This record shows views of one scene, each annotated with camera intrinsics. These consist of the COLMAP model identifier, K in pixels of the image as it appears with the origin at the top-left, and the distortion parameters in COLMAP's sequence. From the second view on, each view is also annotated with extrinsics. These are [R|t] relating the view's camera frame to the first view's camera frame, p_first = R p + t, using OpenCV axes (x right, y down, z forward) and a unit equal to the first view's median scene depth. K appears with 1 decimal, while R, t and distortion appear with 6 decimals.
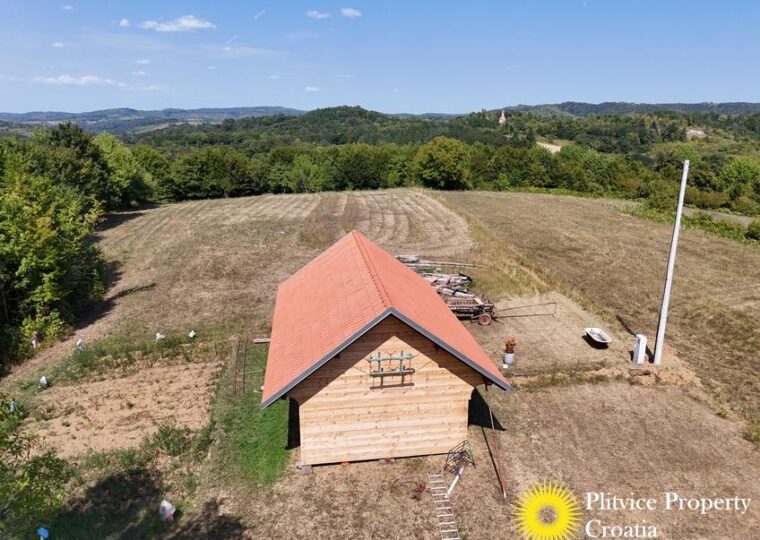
lens RADIAL K [[562.4, 0, 381.1], [0, 562.4, 270.7], [0, 0, 1]] dist [0.055029, -0.039995]
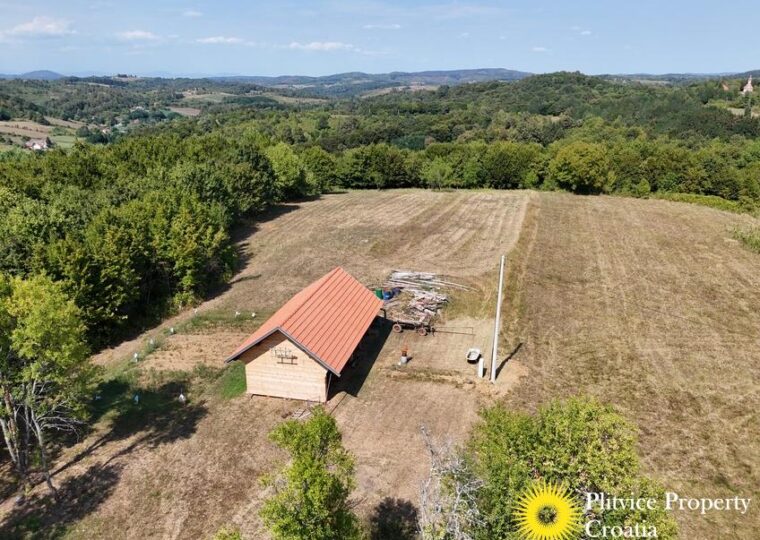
lens RADIAL K [[562.4, 0, 383.1], [0, 562.4, 271.5], [0, 0, 1]] dist [0.055029, -0.039995]
pose [[0.933480, 0.115832, -0.339409, 0.150705], [-0.094314, 0.992380, 0.079283, -0.048192], [0.346006, -0.041998, 0.937292, -0.116978]]
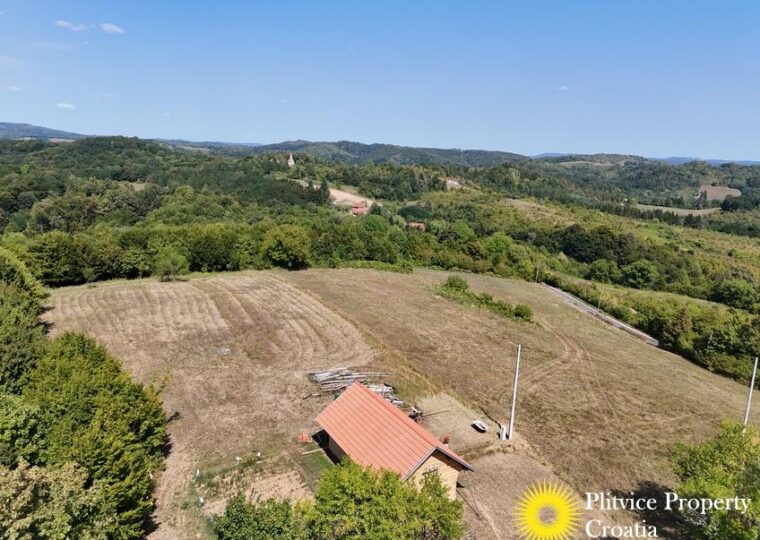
lens RADIAL K [[562.4, 0, 379.8], [0, 562.4, 276.3], [0, 0, 1]] dist [0.055029, -0.039995]
pose [[0.930045, -0.032989, 0.365961, -0.146833], [0.048215, 0.998307, -0.032542, -0.081278], [-0.364268, 0.047911, 0.930061, -0.163074]]
